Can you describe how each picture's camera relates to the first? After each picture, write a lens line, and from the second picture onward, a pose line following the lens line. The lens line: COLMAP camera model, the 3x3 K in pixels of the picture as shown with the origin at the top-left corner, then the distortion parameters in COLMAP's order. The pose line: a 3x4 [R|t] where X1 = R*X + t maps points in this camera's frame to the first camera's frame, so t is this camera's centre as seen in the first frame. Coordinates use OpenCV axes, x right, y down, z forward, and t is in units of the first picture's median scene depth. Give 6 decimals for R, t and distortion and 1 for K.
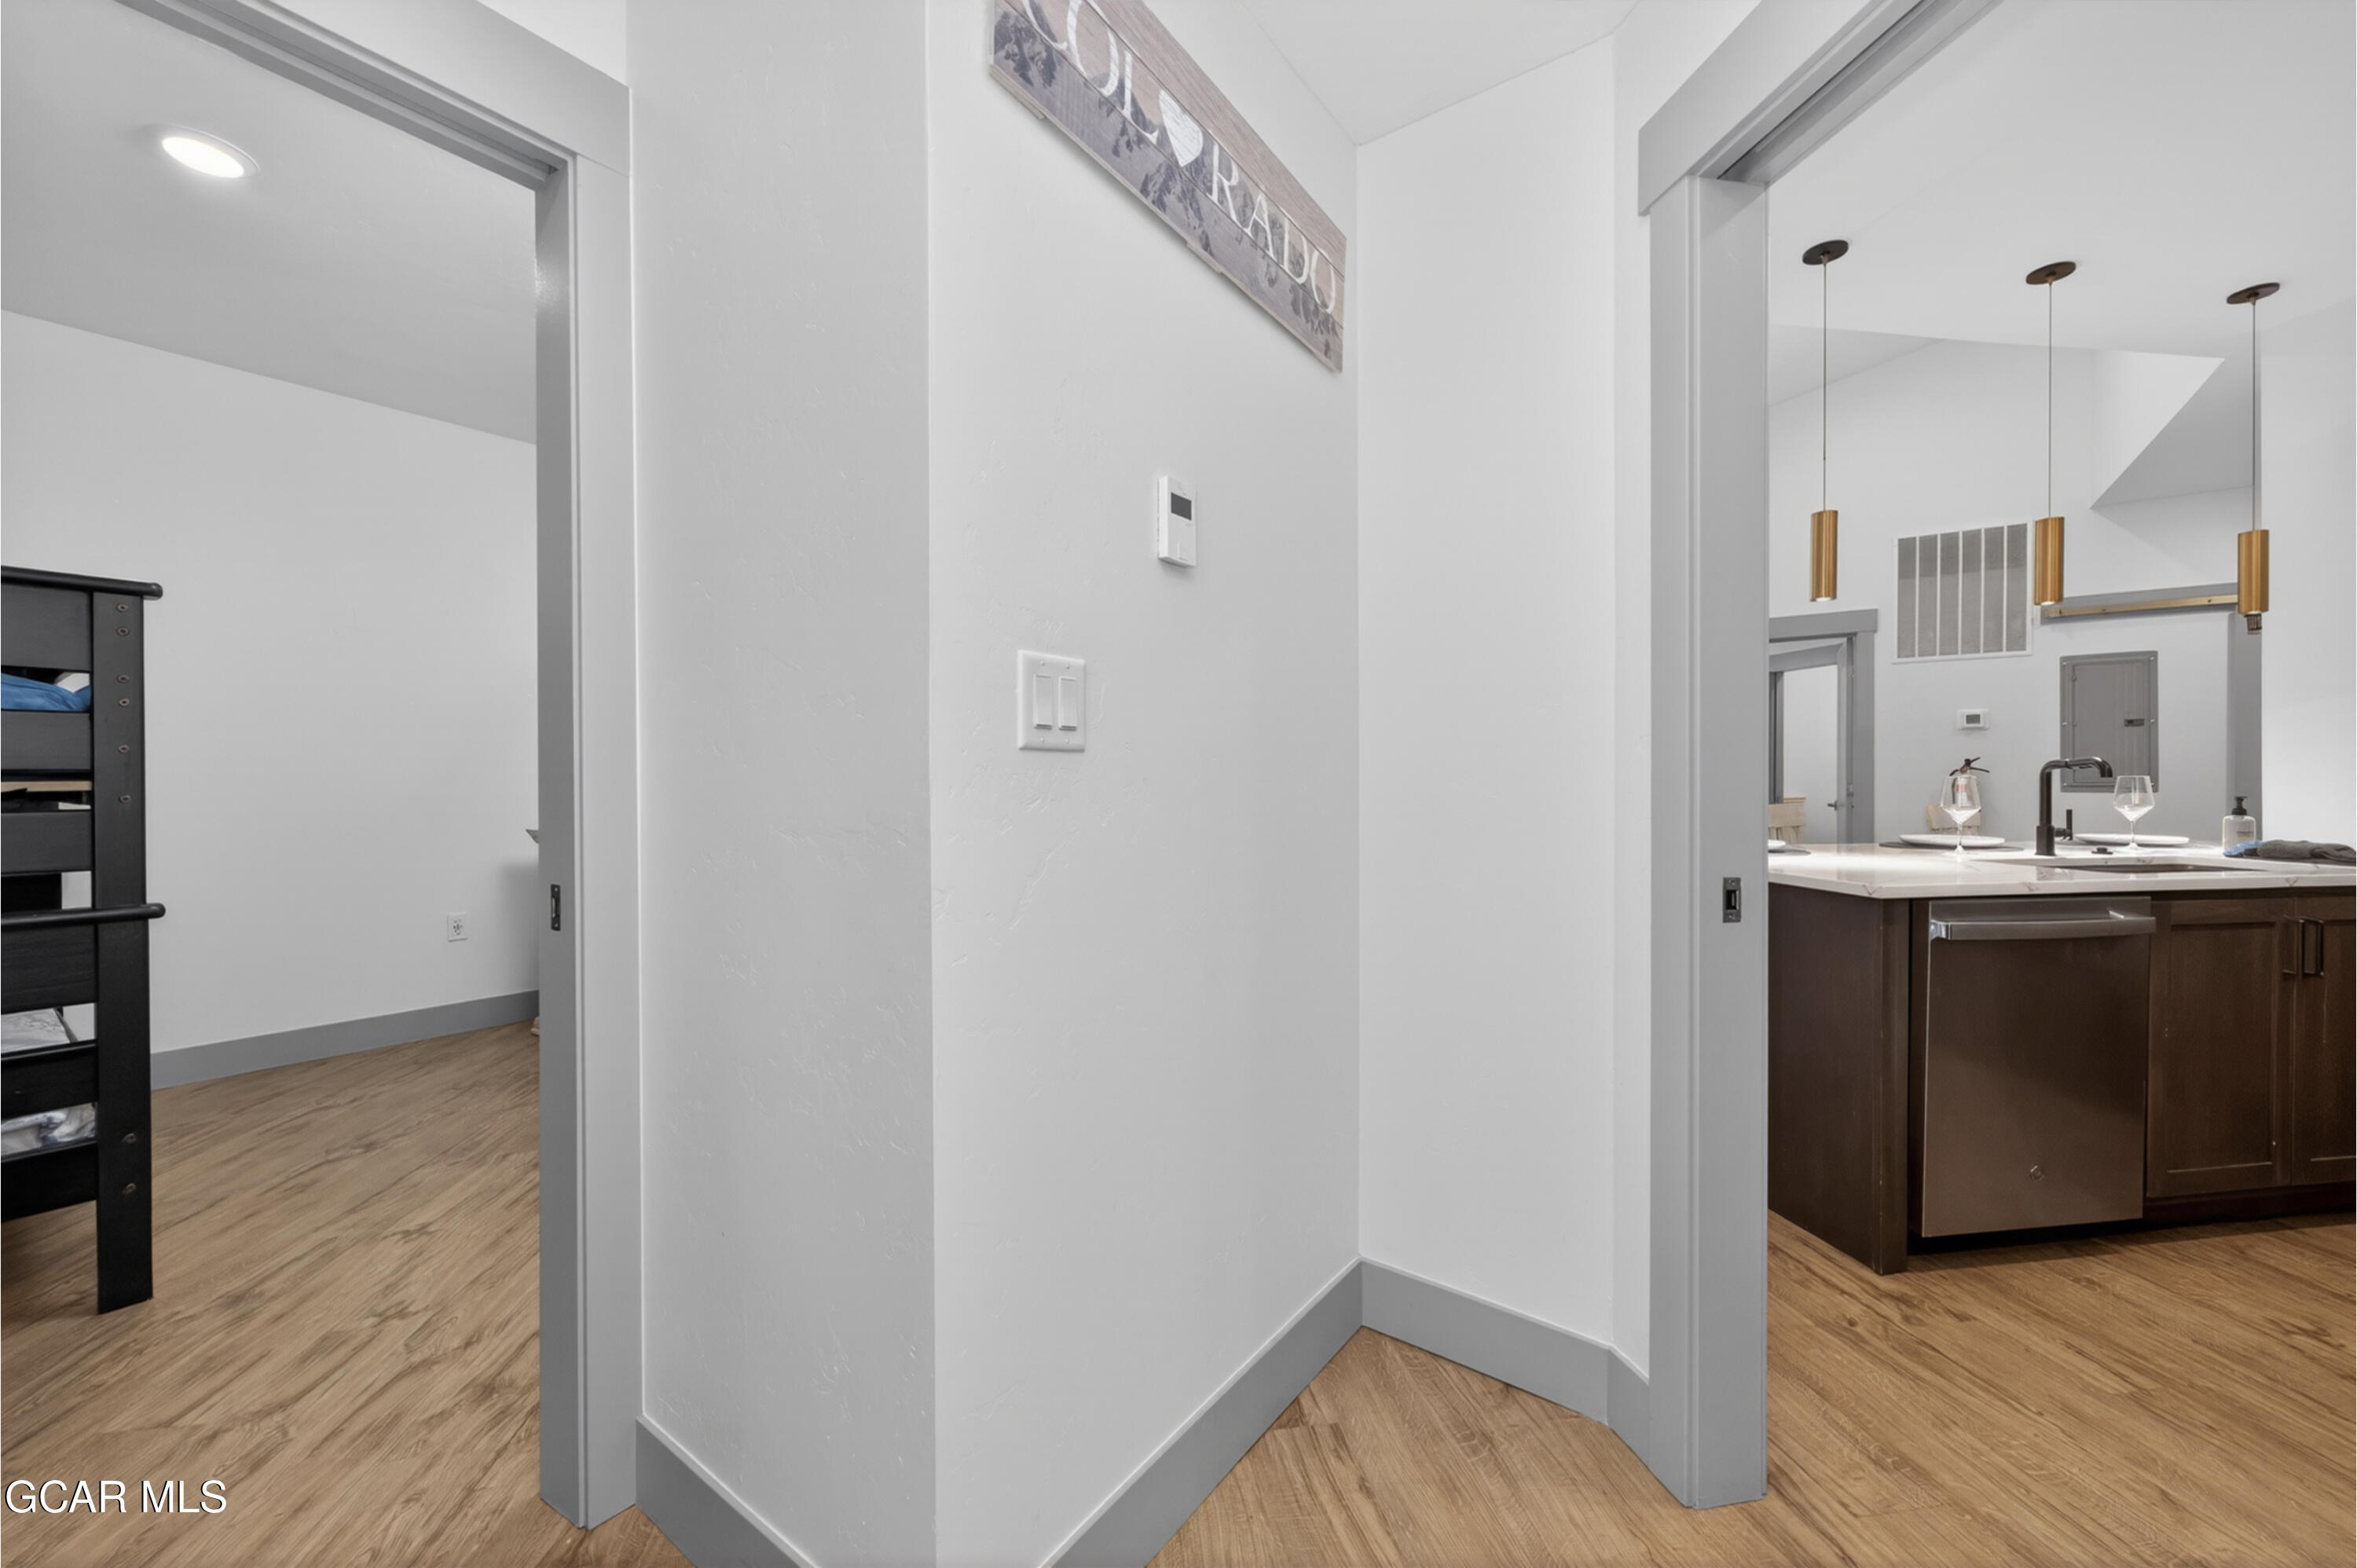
lens RADIAL K [[928.4, 0, 1181.6], [0, 928.4, 778.4], [0, 0, 1]] dist [-0.000848, 0.000106]
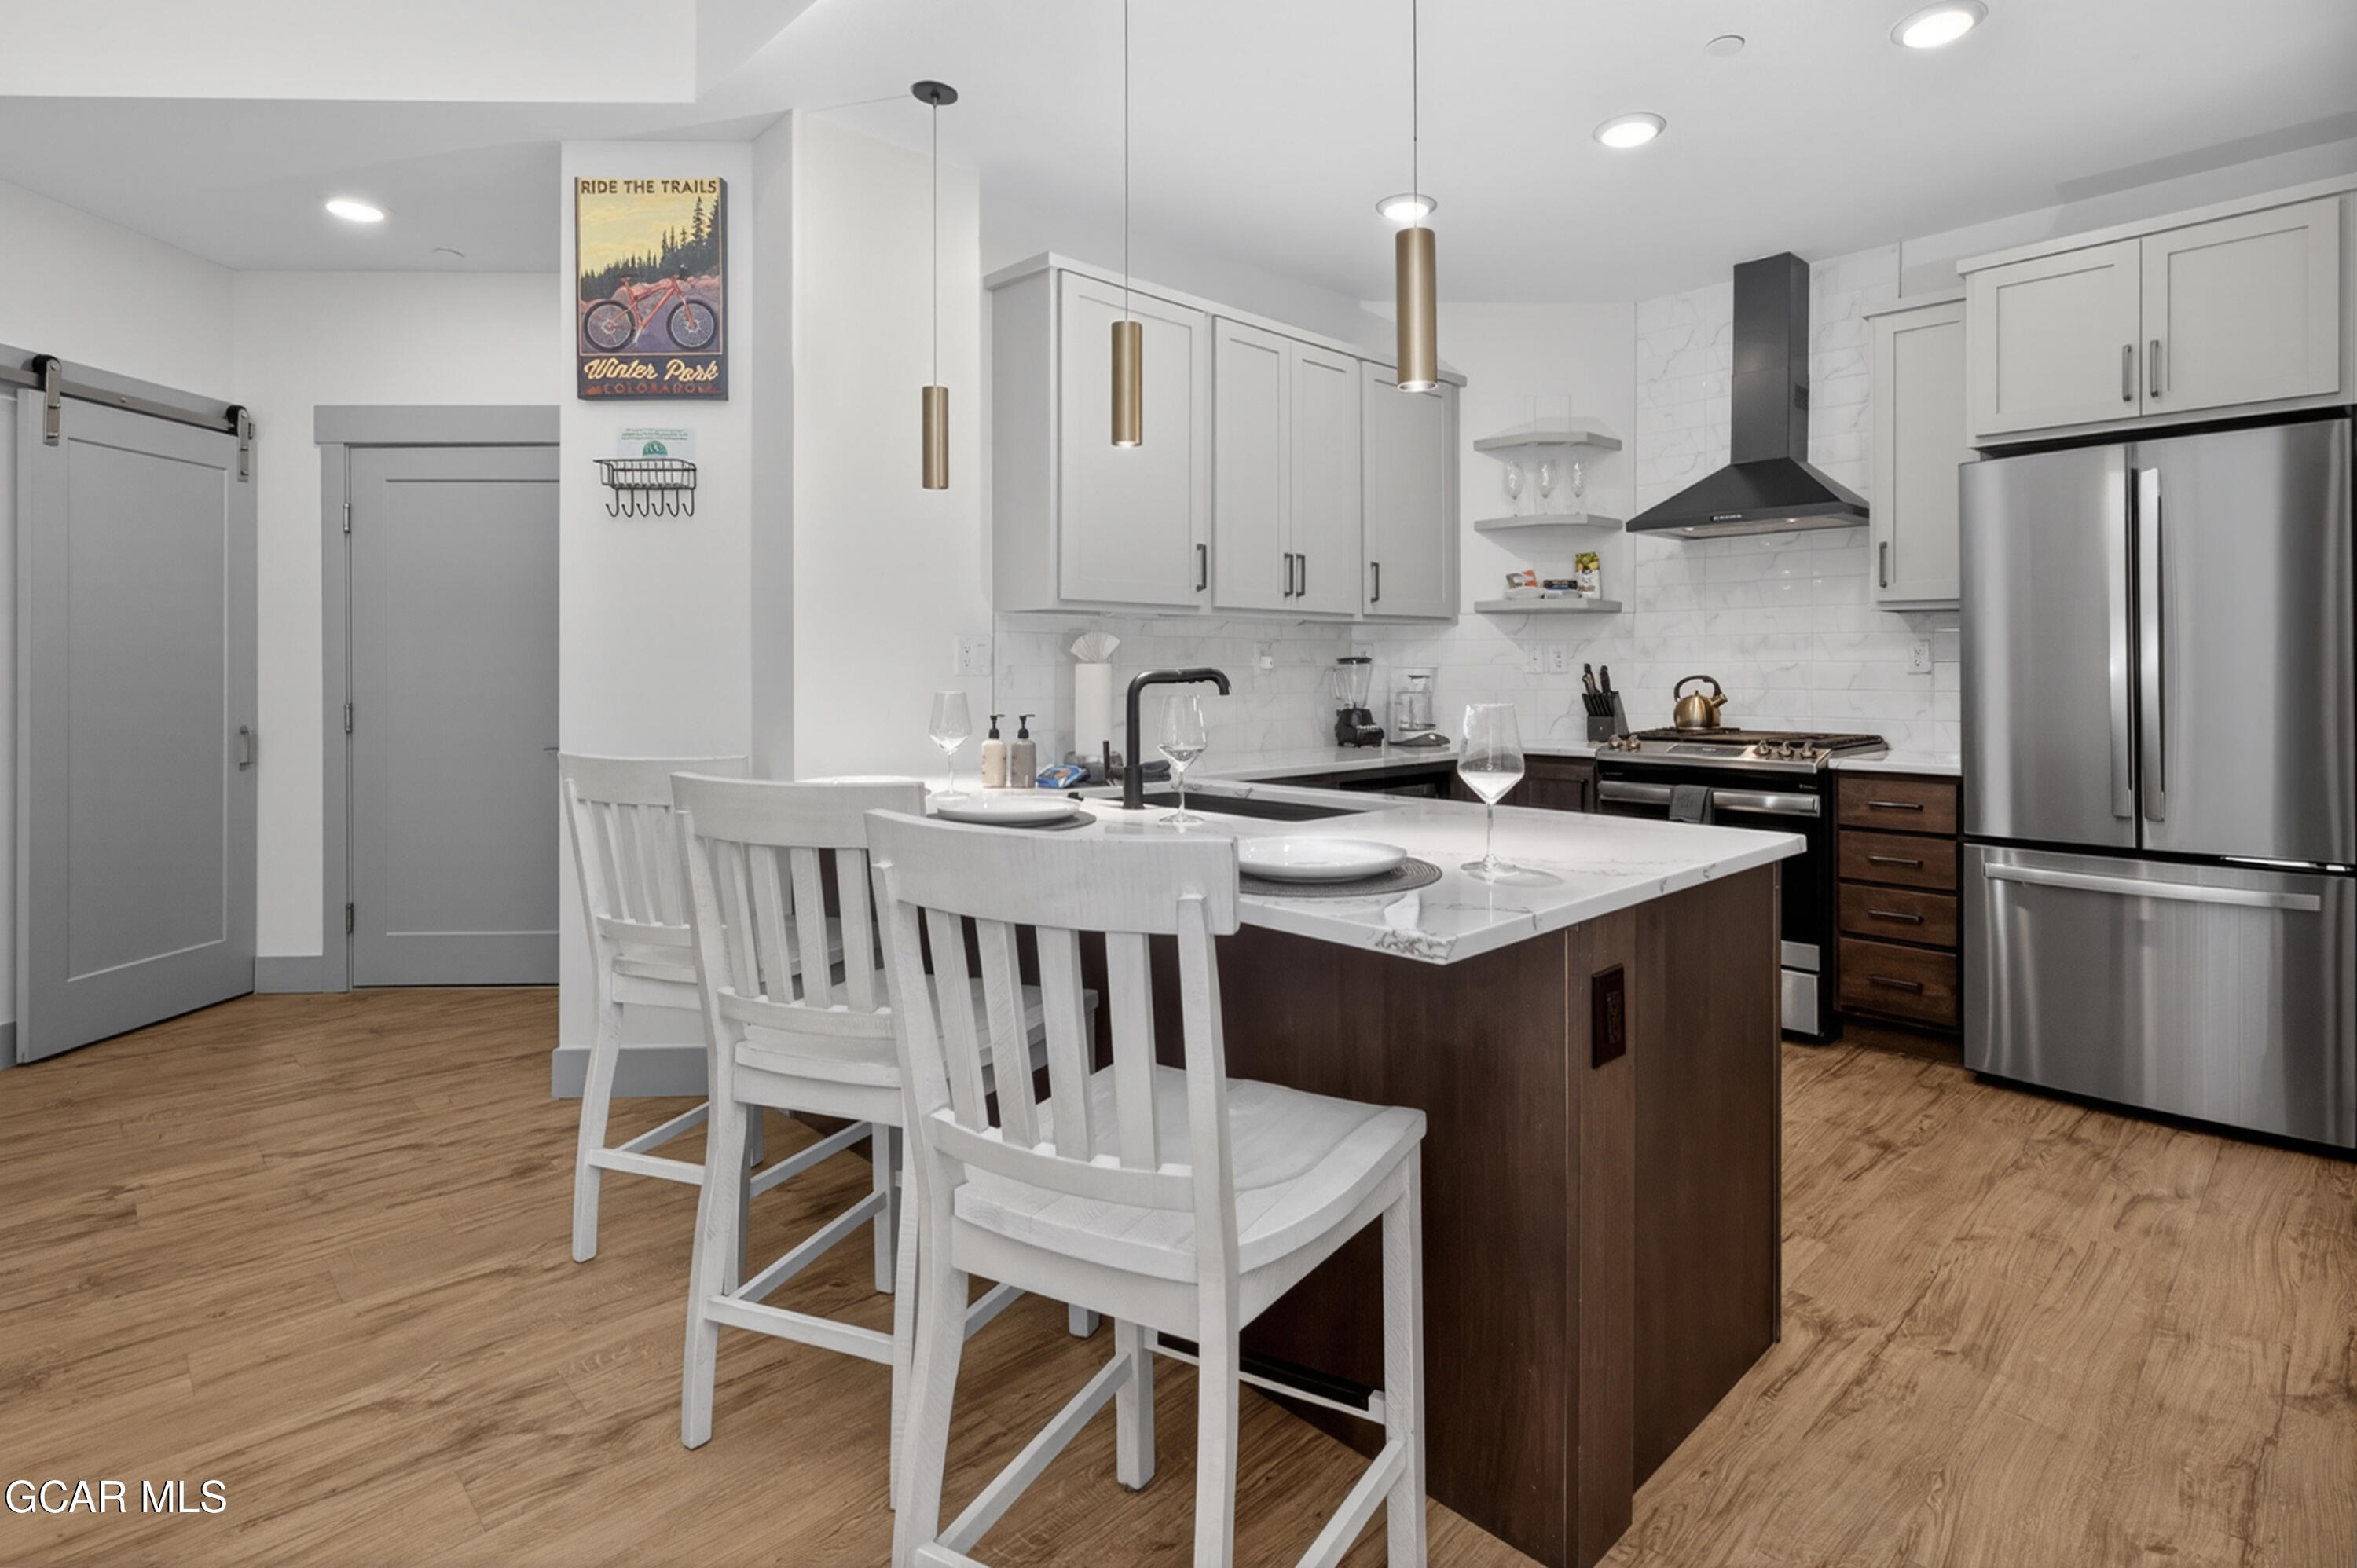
lens RADIAL K [[1165.4, 0, 1302.0], [0, 1165.4, 676.0], [0, 0, 1]] dist [-0.000653, 0.000336]
pose [[-0.610644, -0.000800, 0.791905, 0.171563], [0.004705, 0.999978, 0.004638, -0.018769], [-0.791891, 0.006558, -0.610627, 1.441483]]
